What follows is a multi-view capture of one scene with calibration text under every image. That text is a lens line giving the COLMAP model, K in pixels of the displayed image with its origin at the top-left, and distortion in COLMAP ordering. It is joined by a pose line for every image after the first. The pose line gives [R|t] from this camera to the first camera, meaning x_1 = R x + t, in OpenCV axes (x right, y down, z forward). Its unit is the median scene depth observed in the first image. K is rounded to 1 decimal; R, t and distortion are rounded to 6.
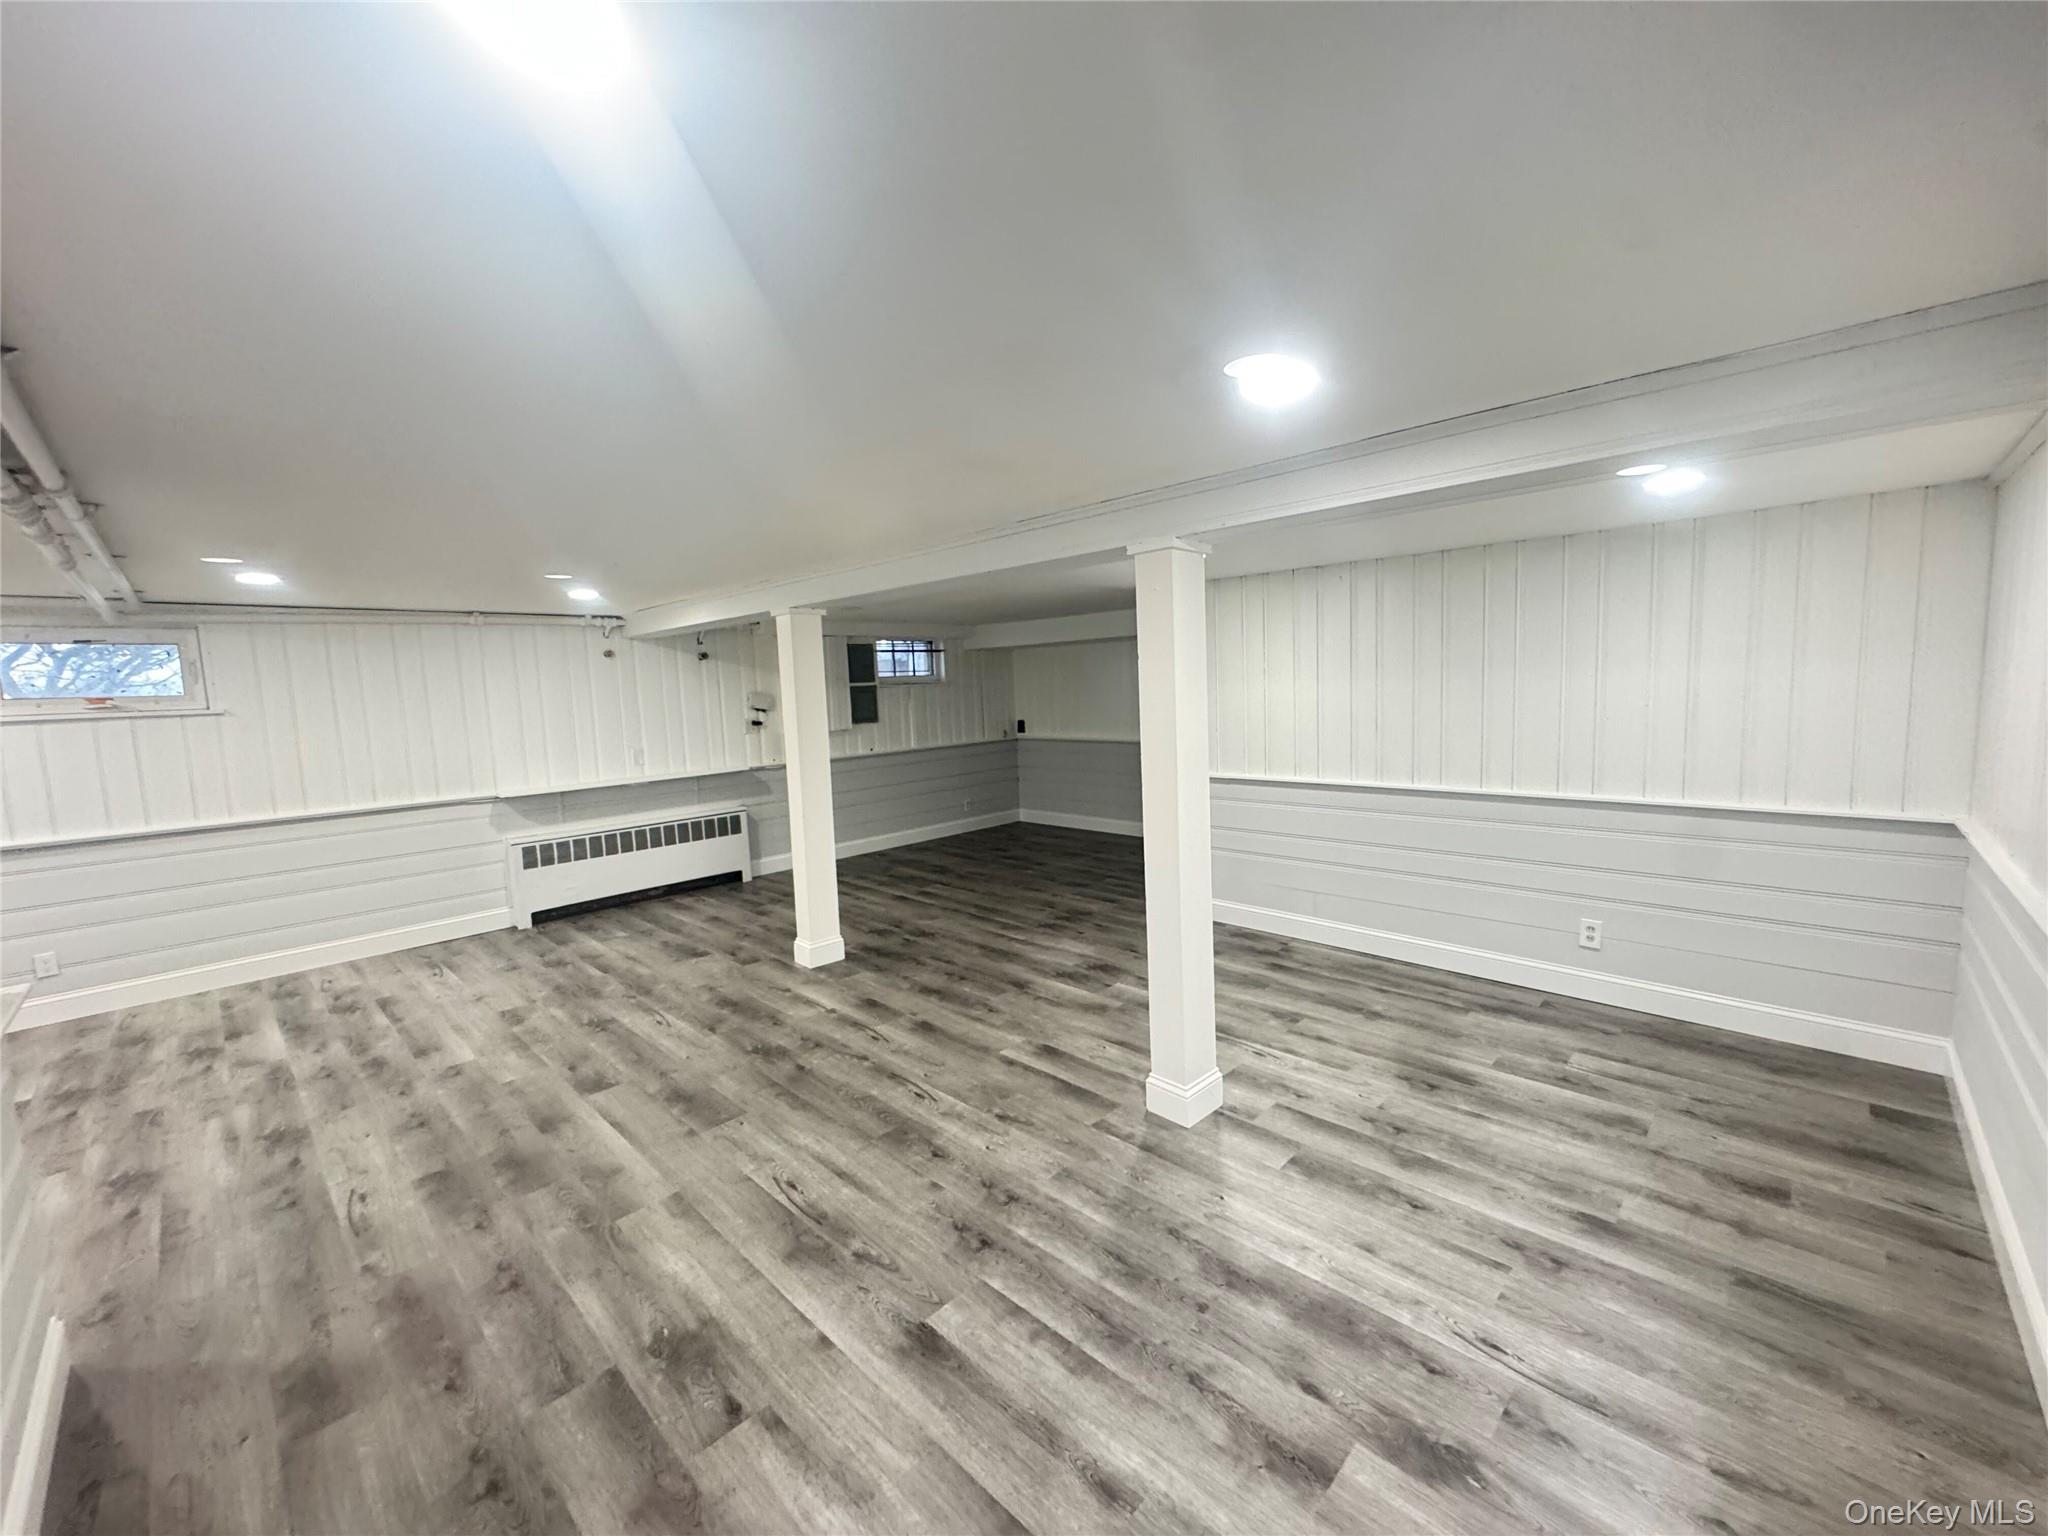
lens RADIAL K [[816.8, 0, 1024.0], [0, 816.8, 768.0], [0, 0, 1]] dist [-0.003063, -0.000184]
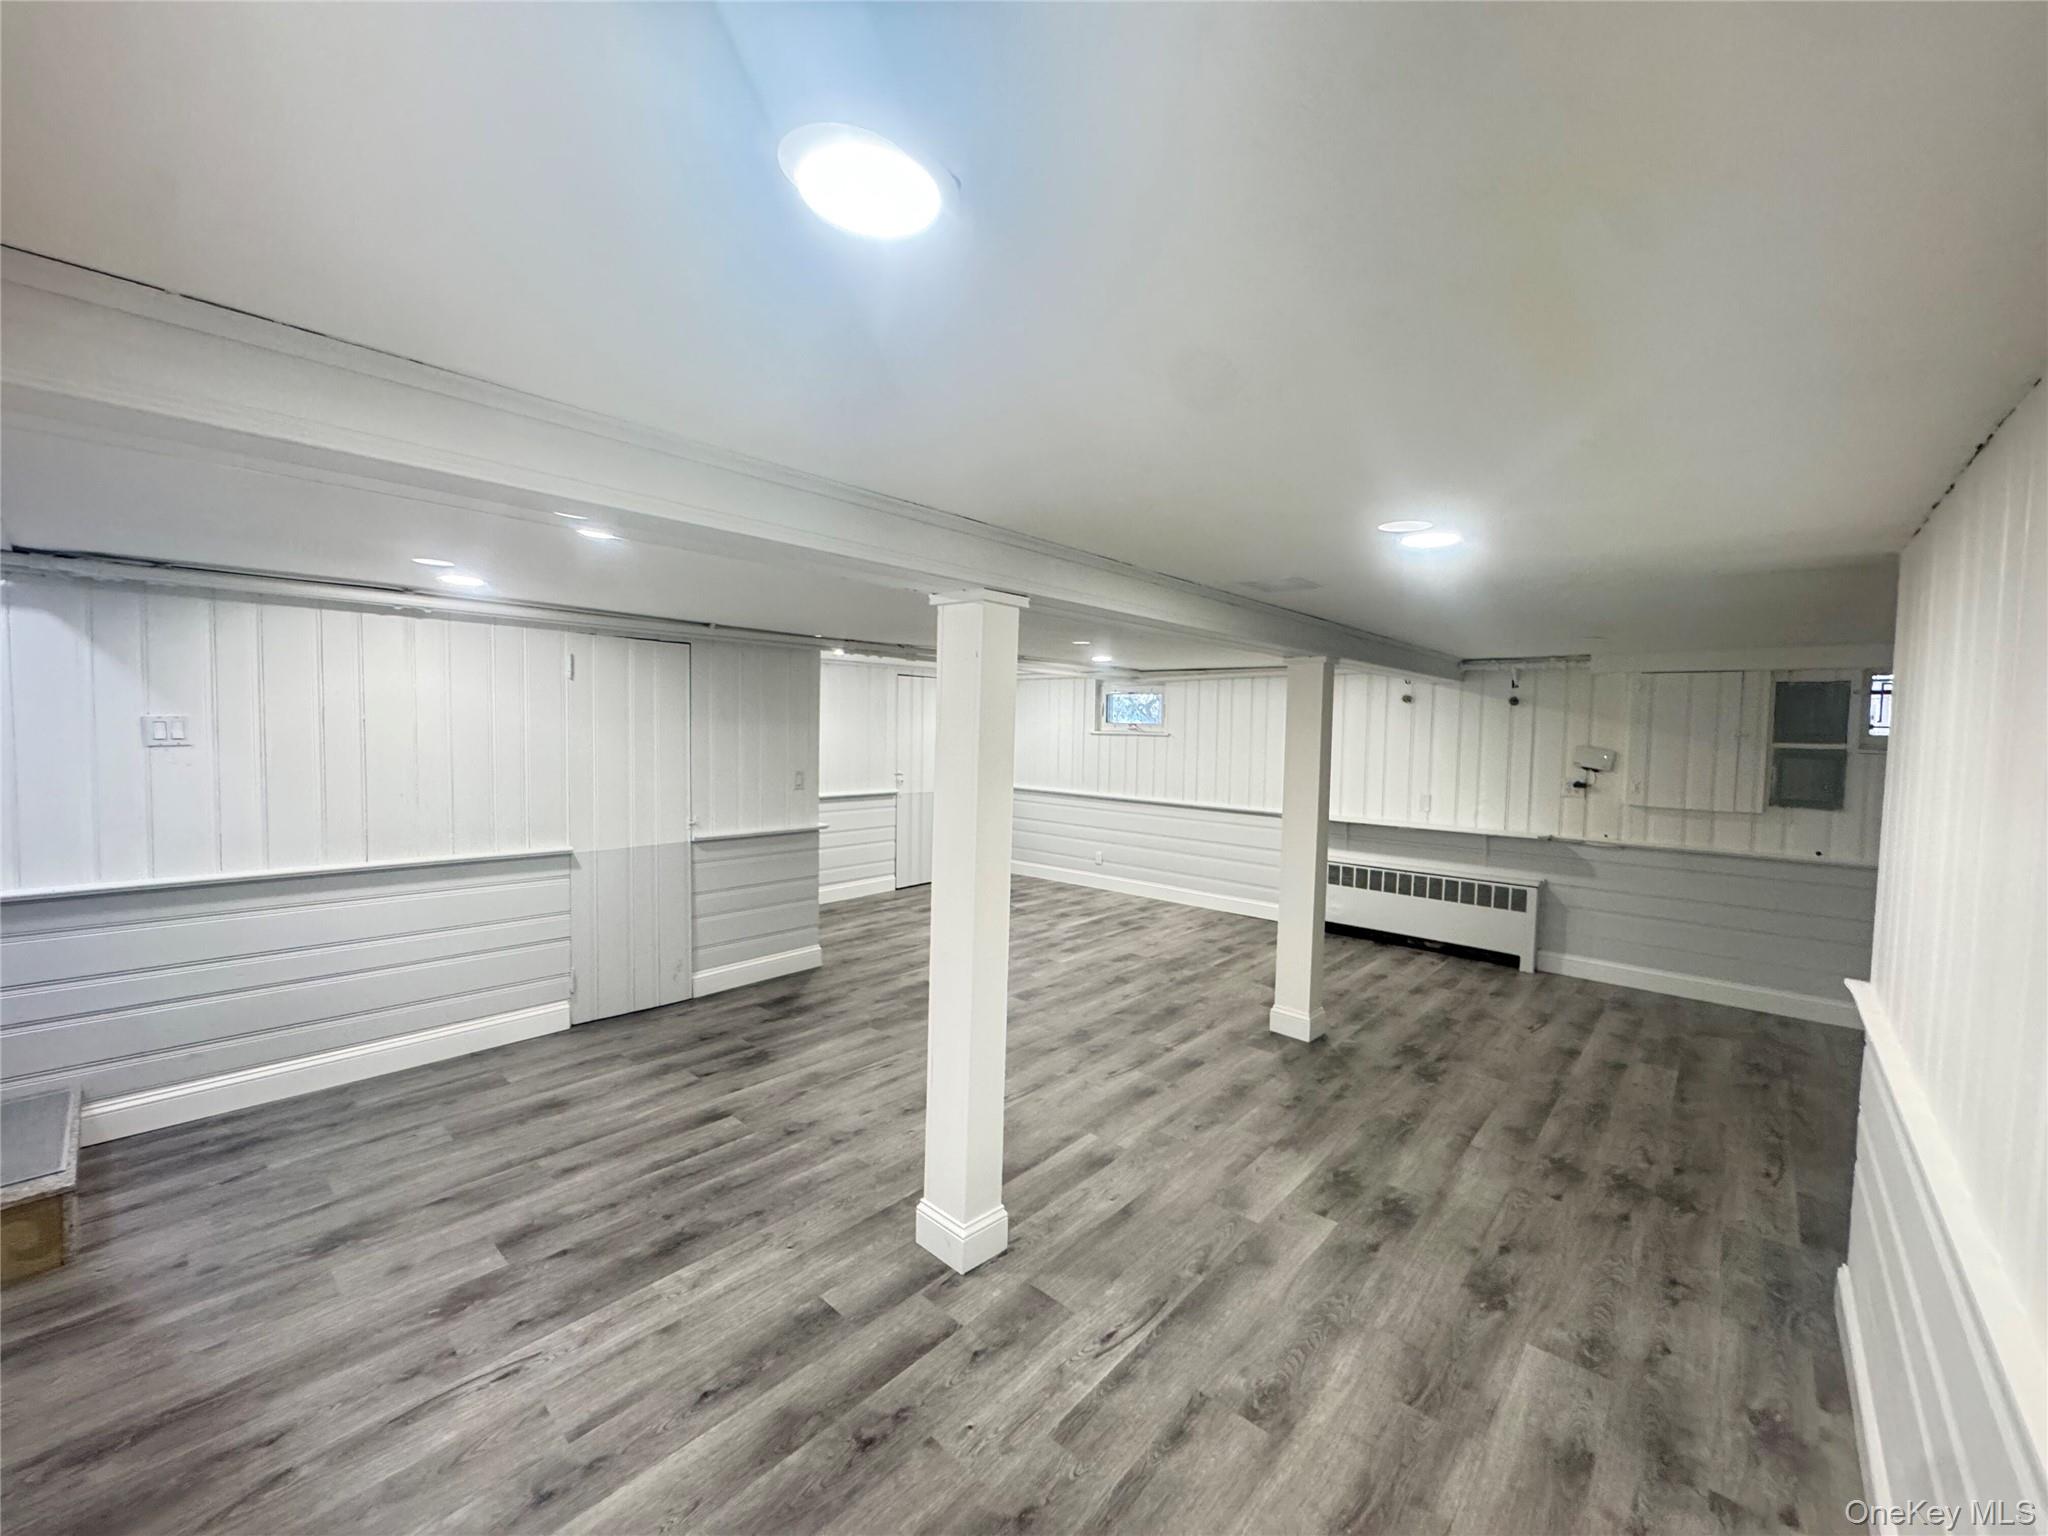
lens RADIAL K [[816.8, 0, 1024.0], [0, 816.8, 768.0], [0, 0, 1]] dist [-0.003063, -0.000184]
pose [[0.037816, 0.090229, -0.995203, 0.832324], [-0.127168, 0.988252, 0.084767, -0.132033], [0.991160, 0.123353, 0.048846, 0.796174]]
